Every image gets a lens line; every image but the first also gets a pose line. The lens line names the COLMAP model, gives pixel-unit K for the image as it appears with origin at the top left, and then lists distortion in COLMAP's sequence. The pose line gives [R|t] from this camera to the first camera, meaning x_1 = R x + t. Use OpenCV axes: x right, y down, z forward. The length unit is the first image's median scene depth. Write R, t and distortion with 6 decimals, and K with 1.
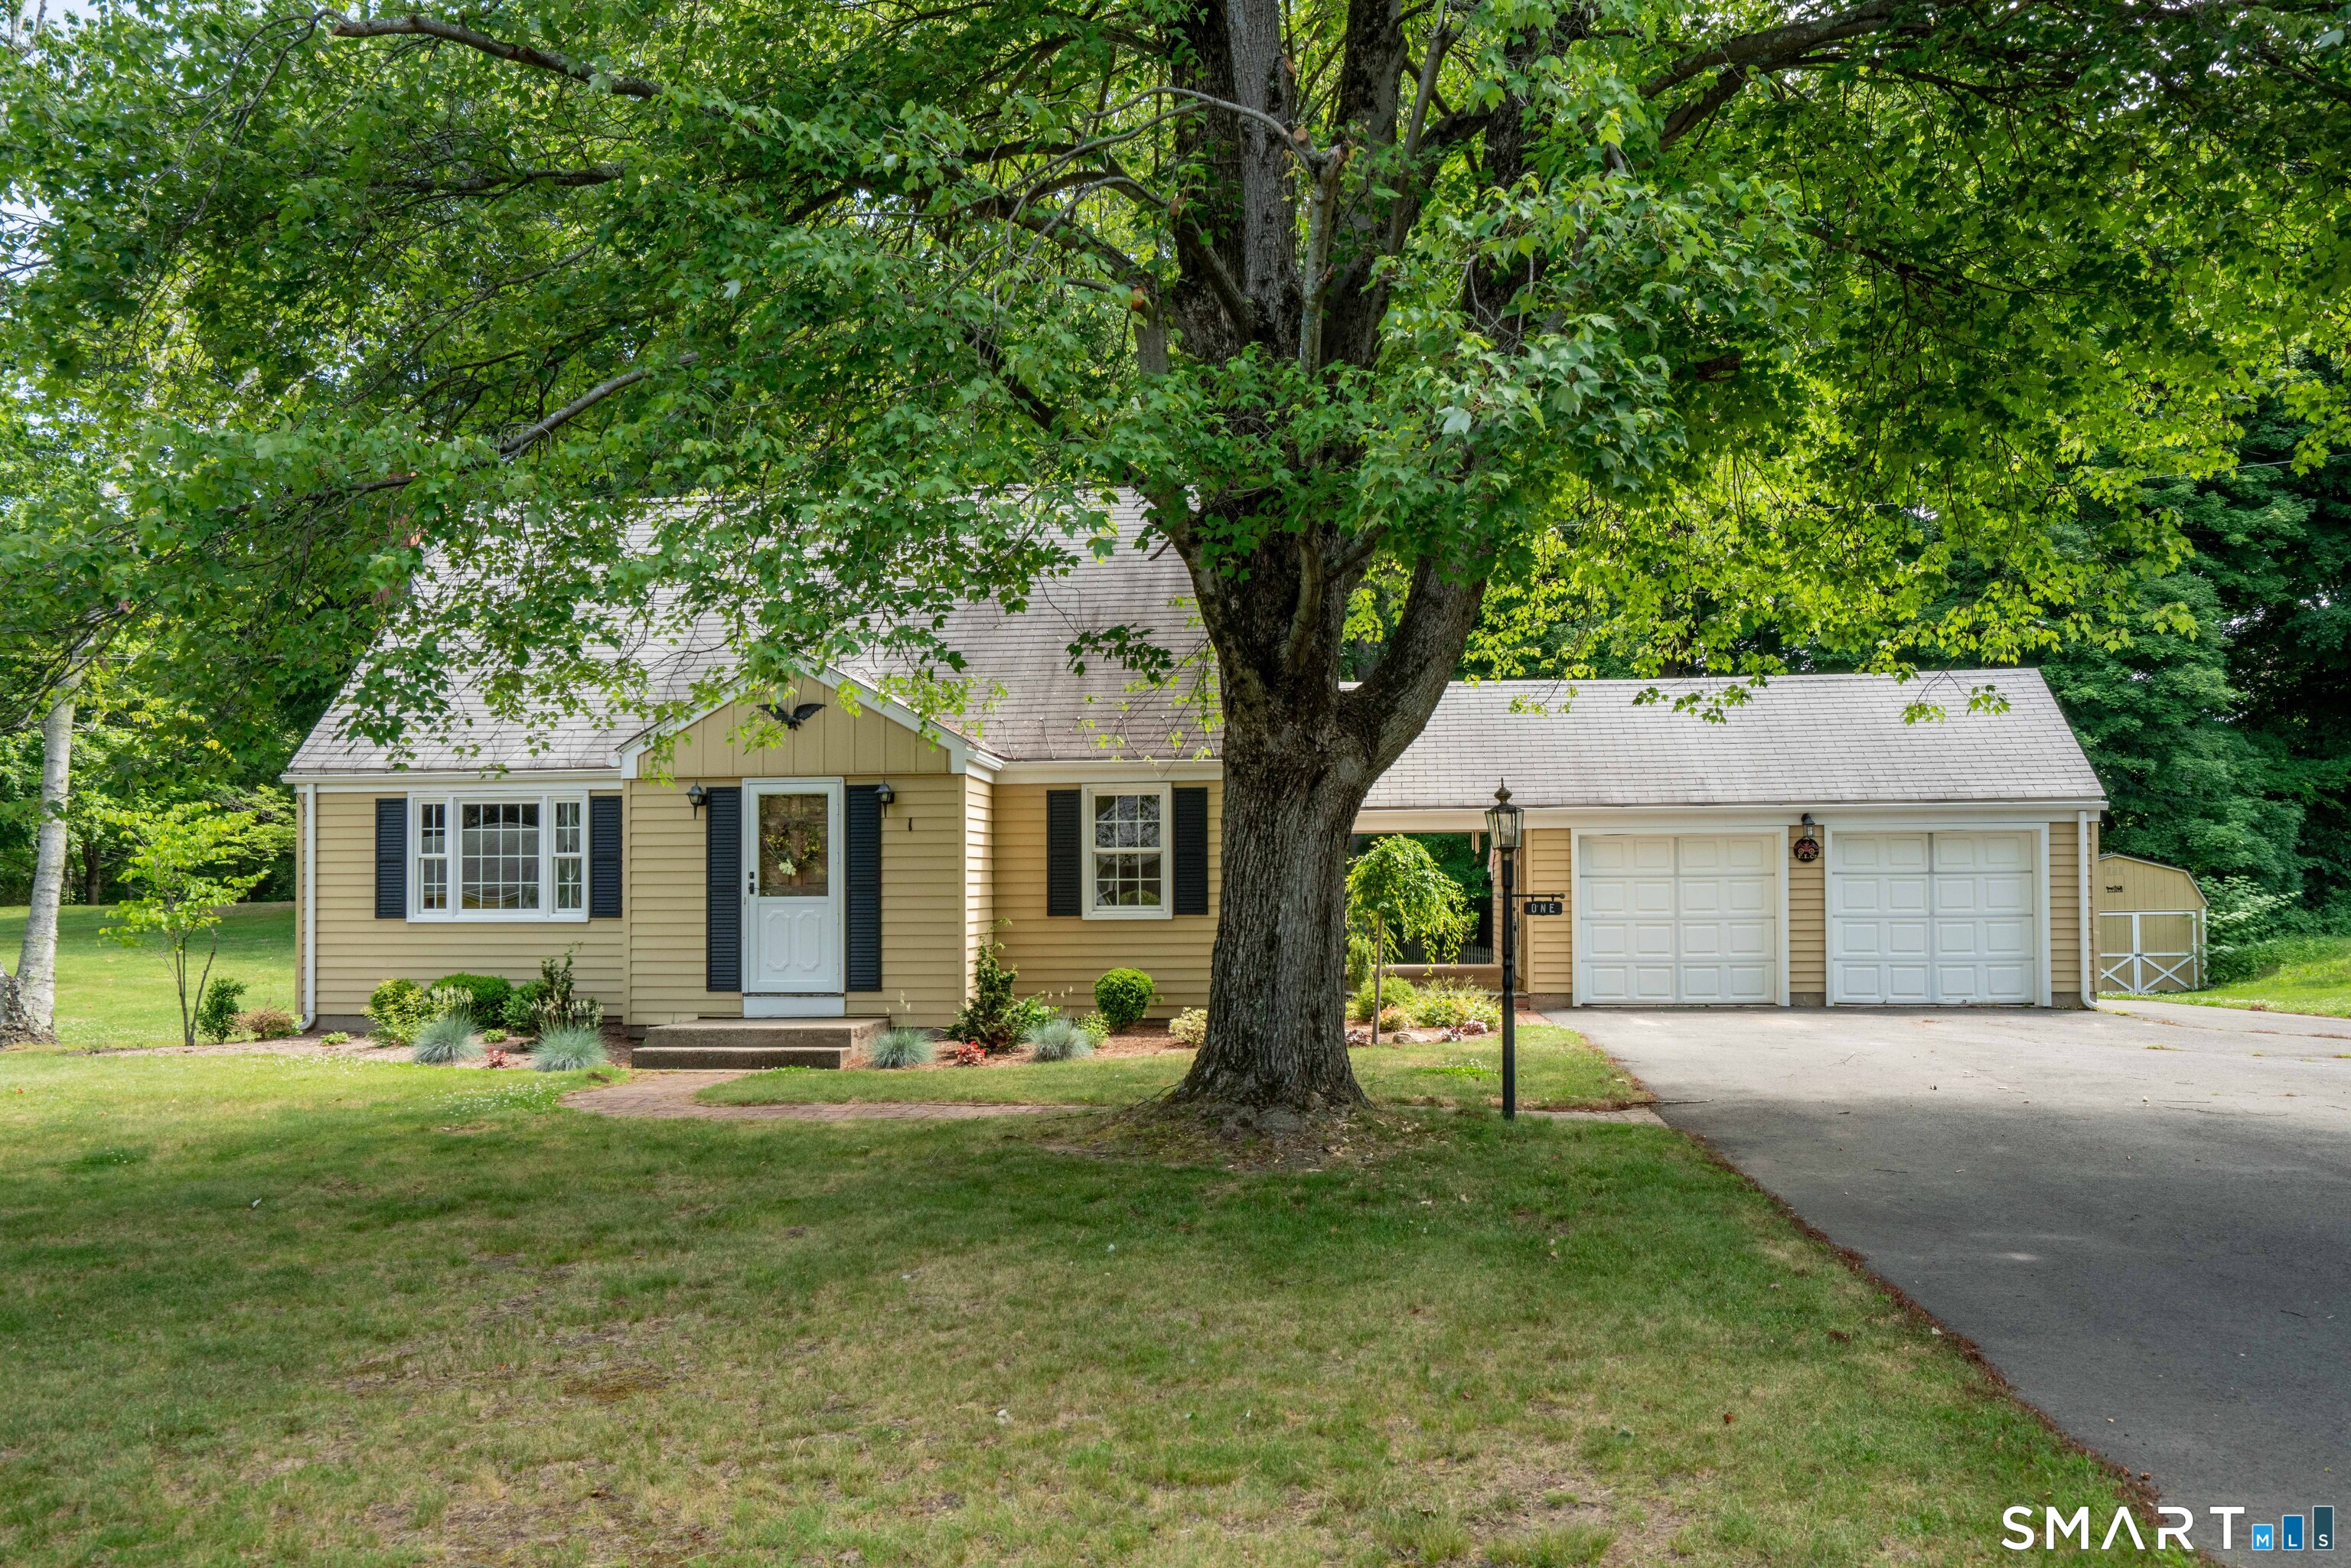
lens RADIAL K [[1724.0, 0, 1169.7], [0, 1724.0, 789.5], [0, 0, 1]] dist [0.011462, -0.008384]
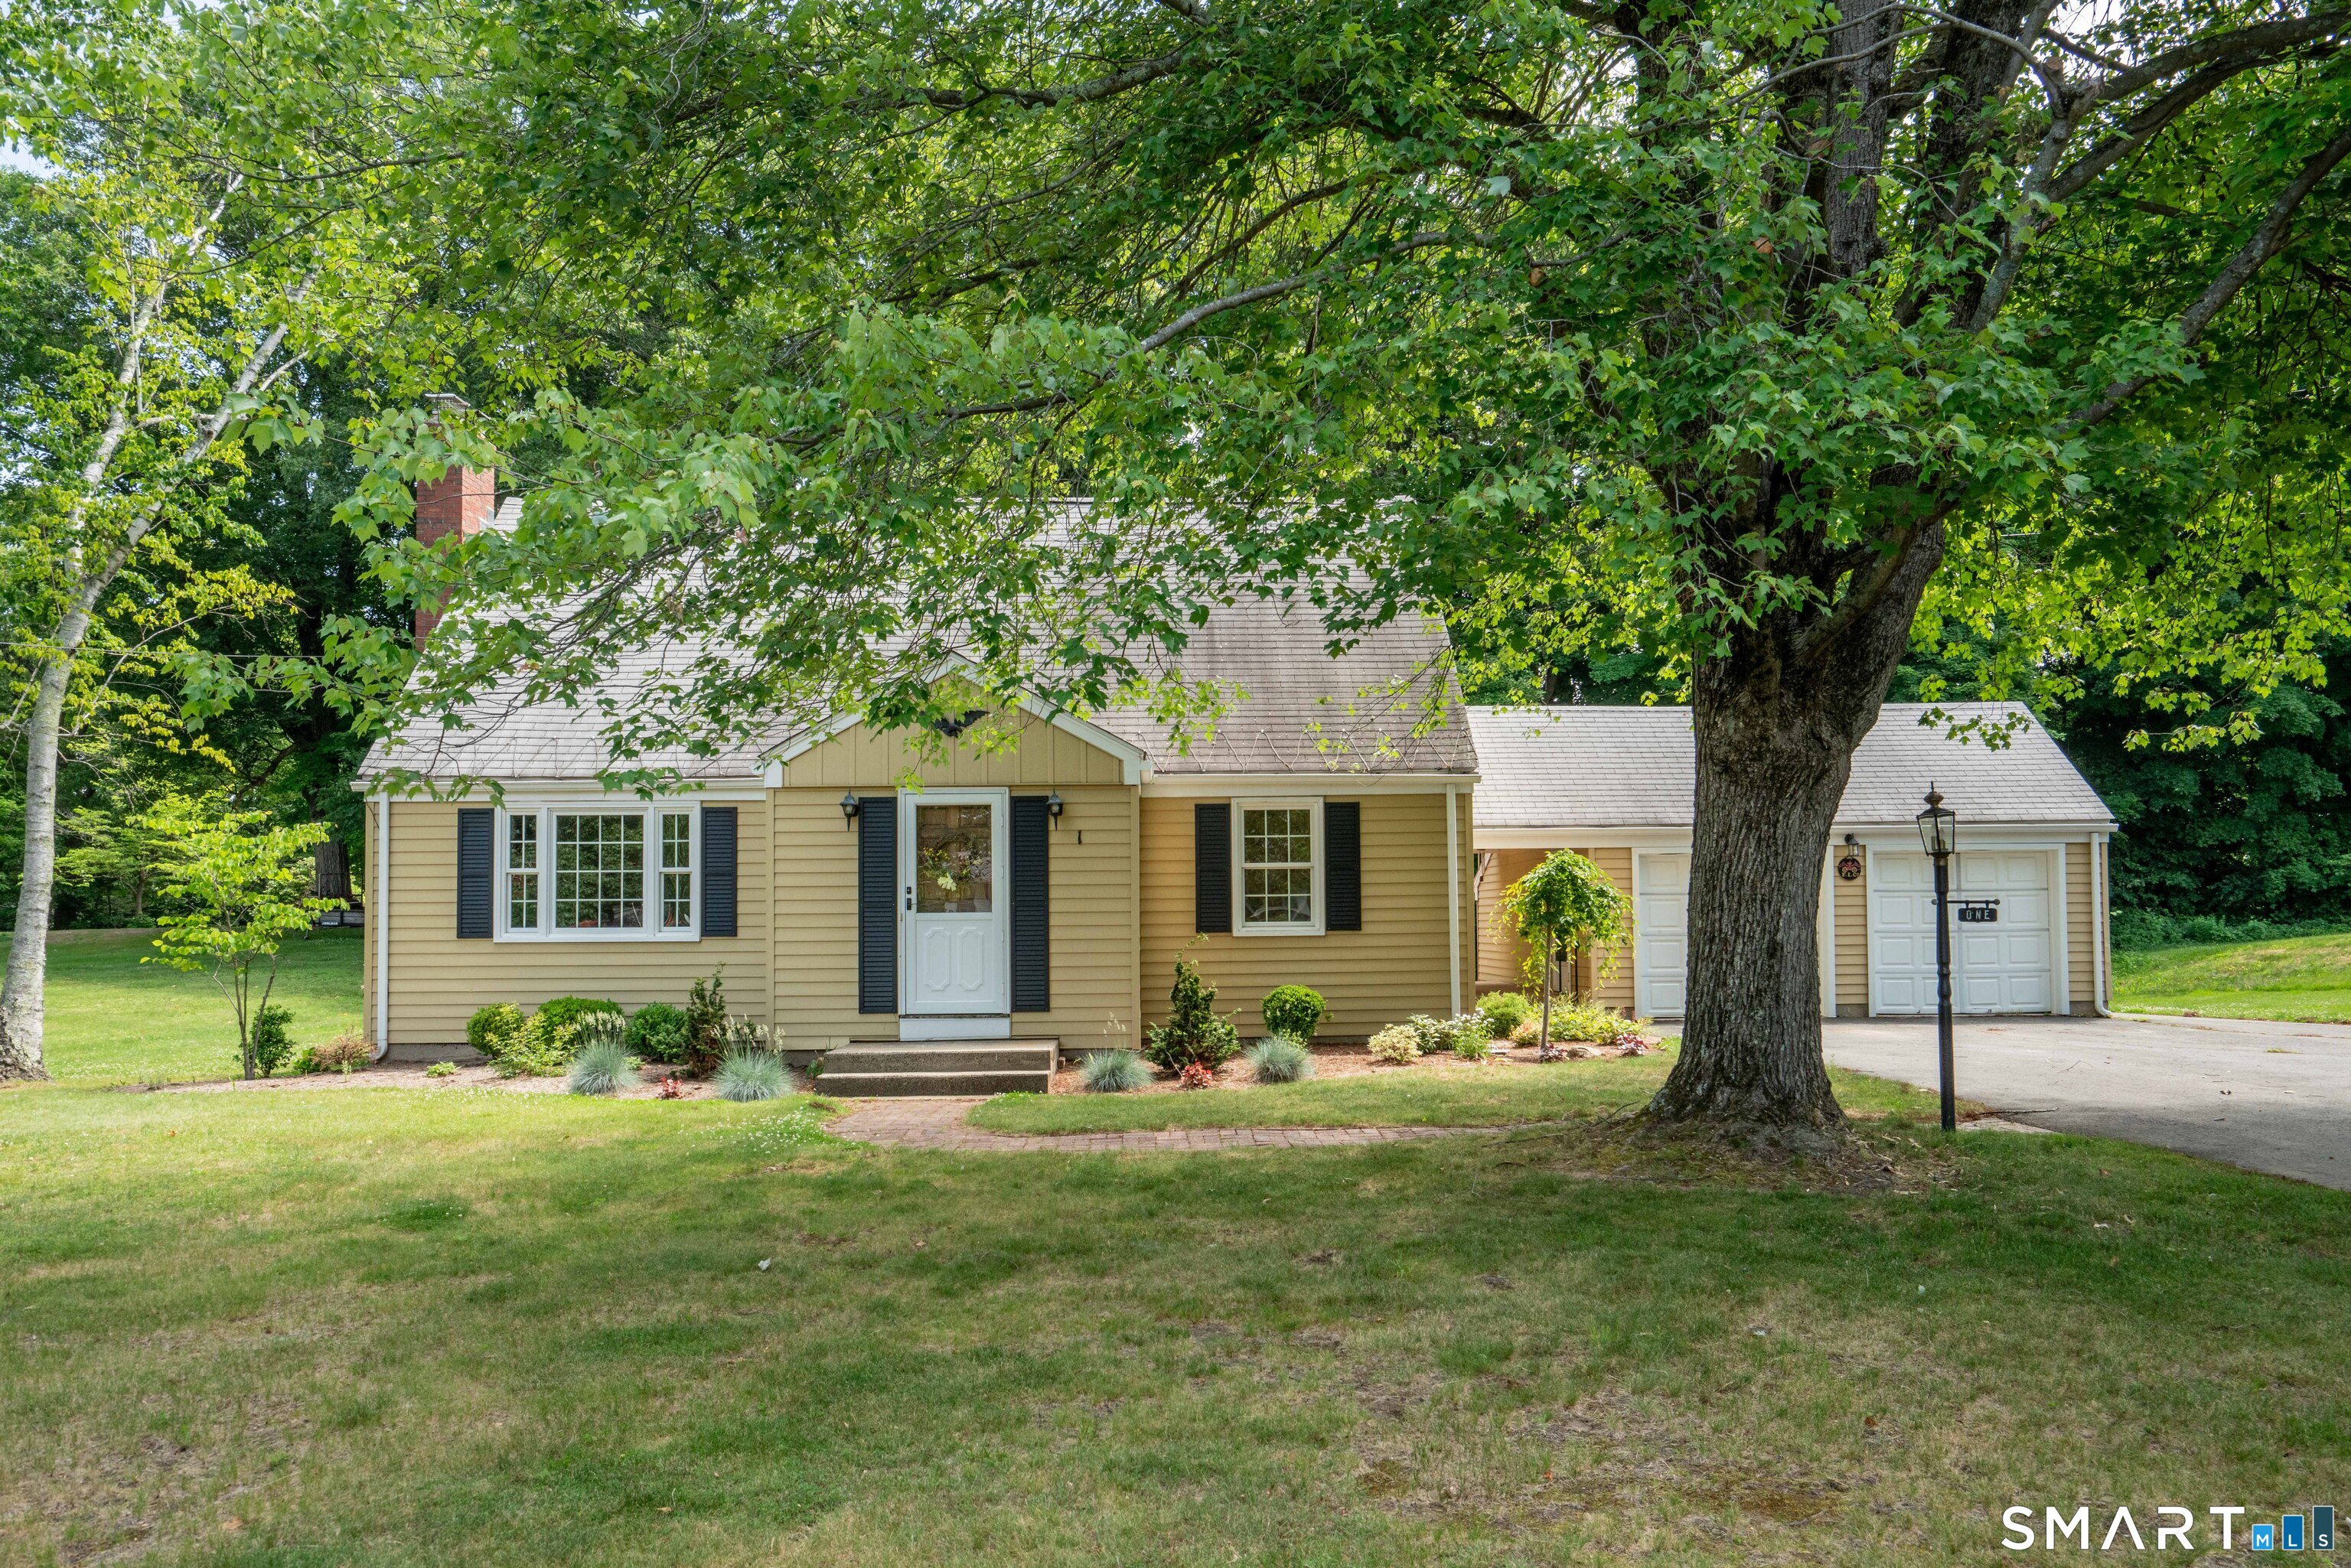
lens RADIAL K [[1628.7, 0, 1180.9], [0, 1628.7, 781.2], [0, 0, 1]] dist [-0.002973, 0.004882]
pose [[0.990217, 0.009067, 0.139242, -0.210298], [-0.005593, 0.999664, -0.025319, 0.011124], [-0.139425, 0.024293, 0.989935, 0.087311]]
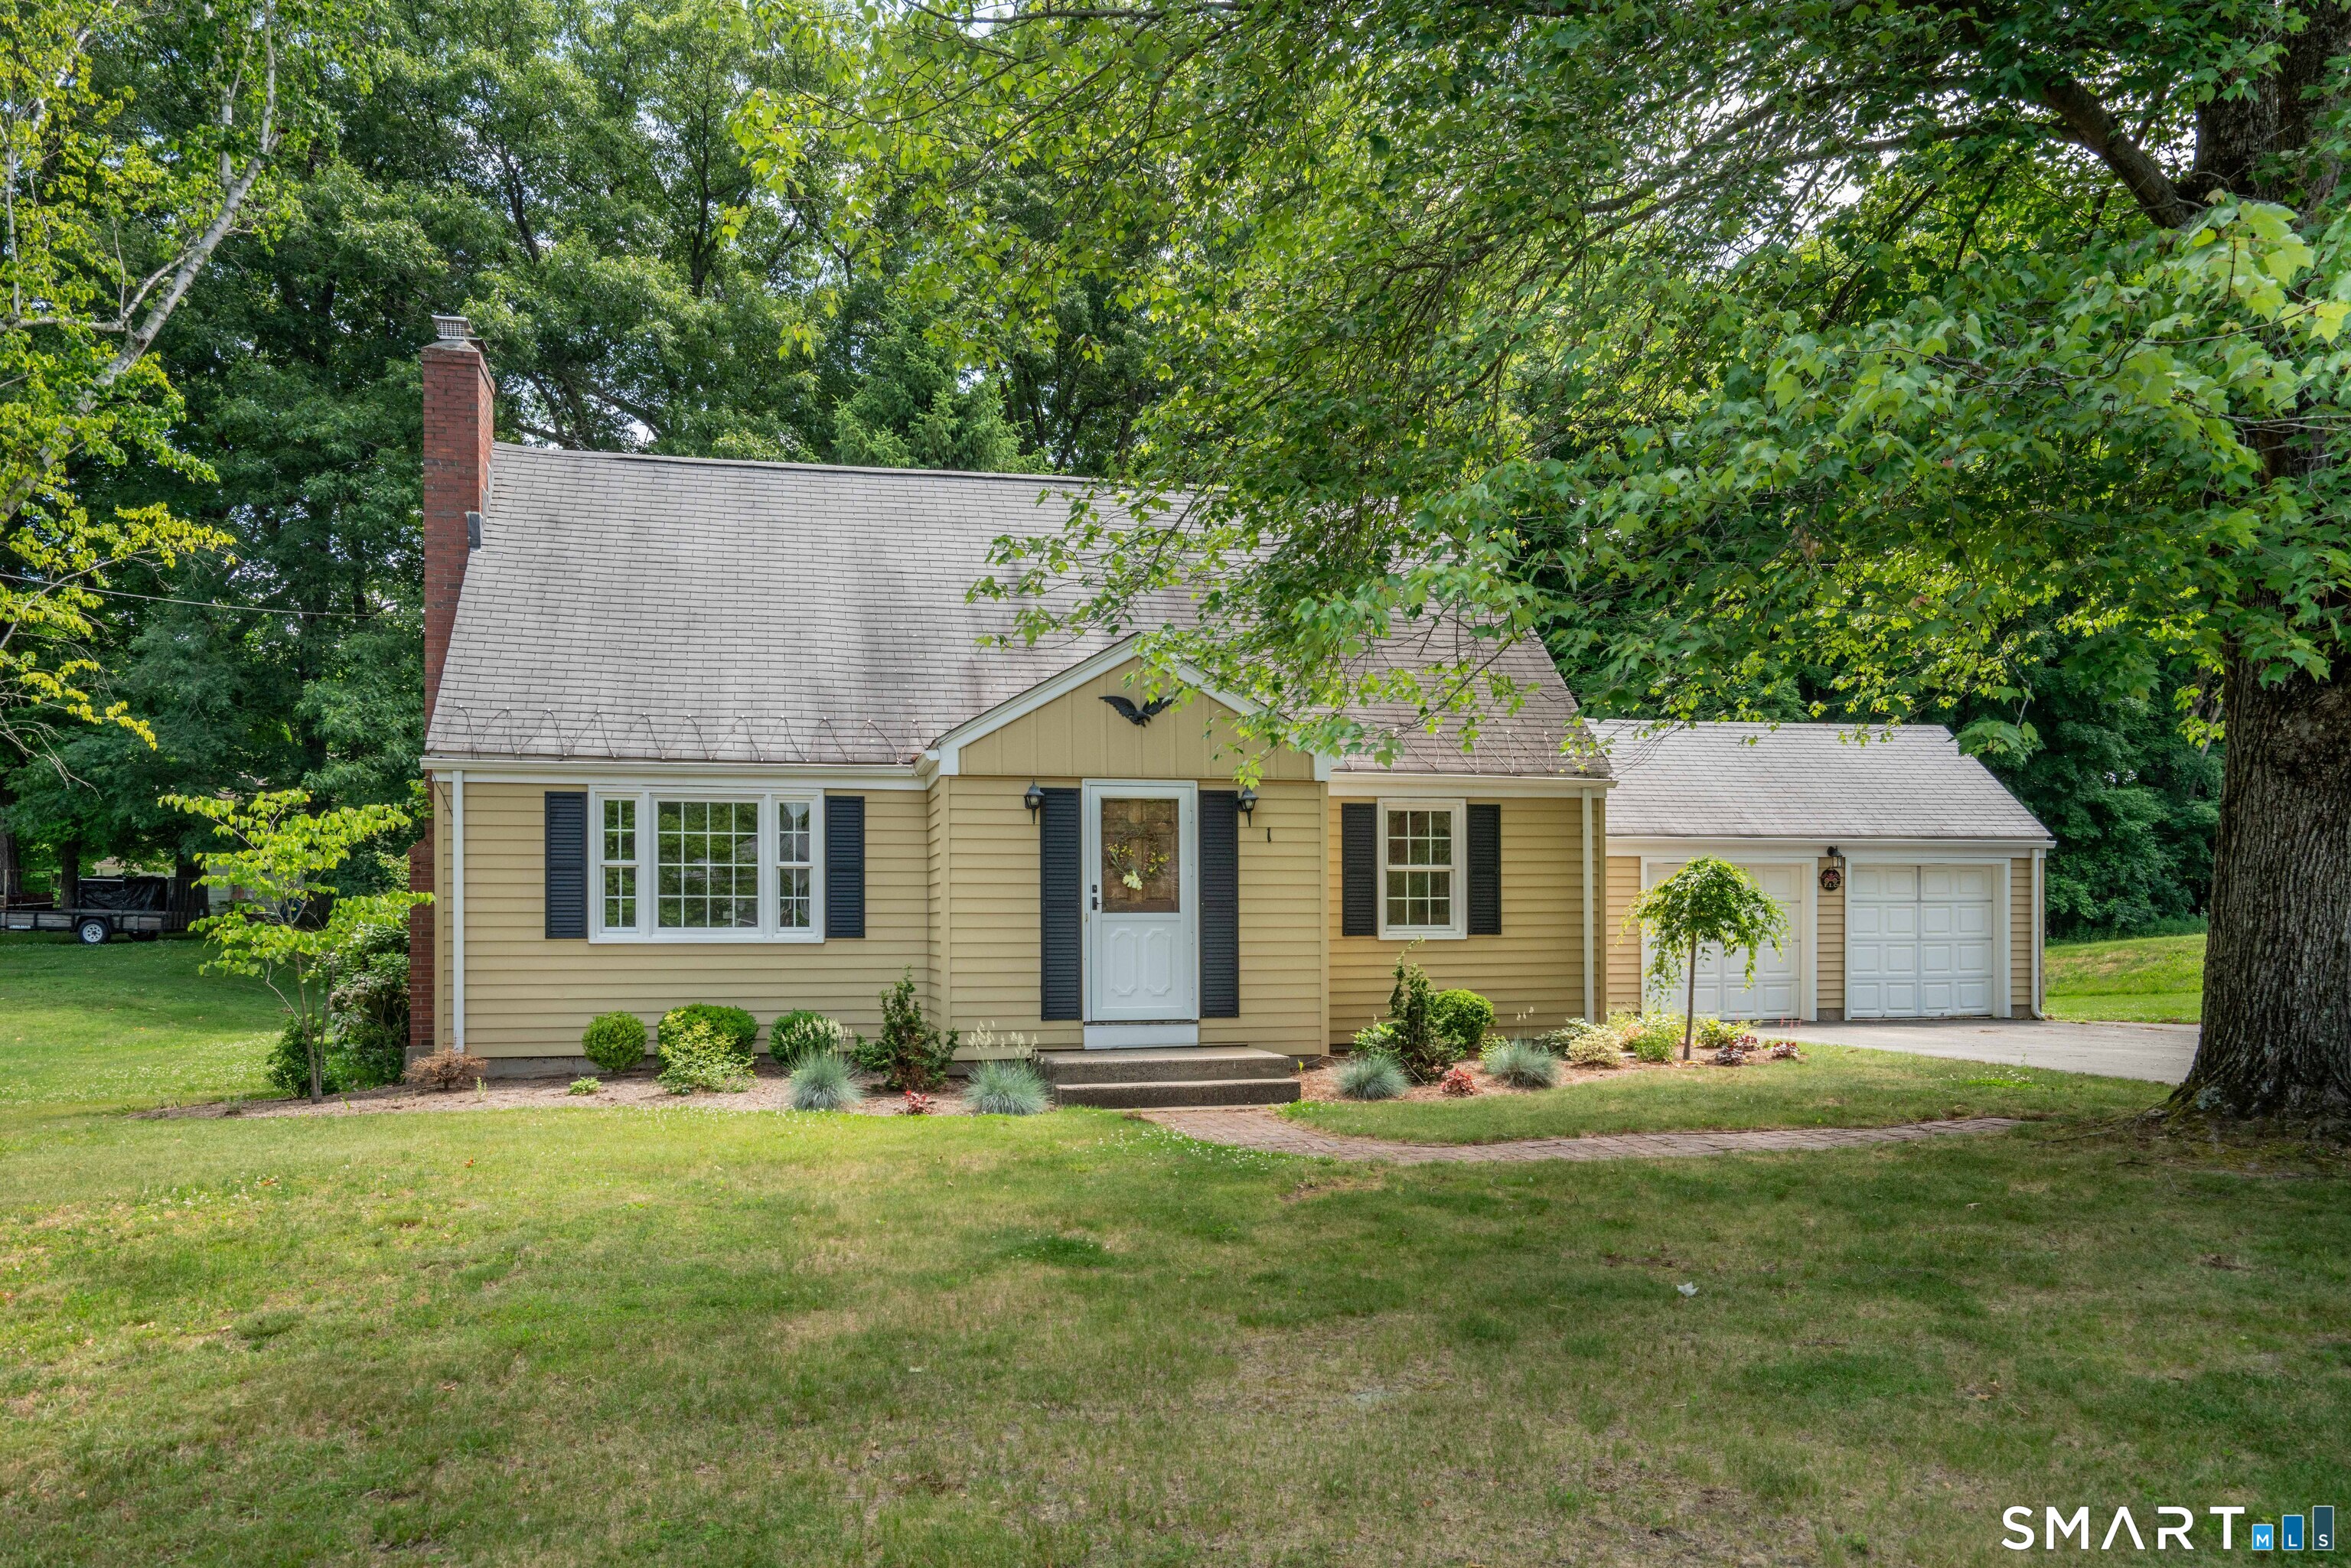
lens RADIAL K [[1627.9, 0, 1139.2], [0, 1627.9, 825.5], [0, 0, 1]] dist [0.000919, 0.008486]
pose [[0.943855, 0.023702, 0.329509, -0.476233], [-0.022349, 0.999719, -0.007896, 0.022386], [-0.329604, 0.000089, 0.944119, 0.194198]]
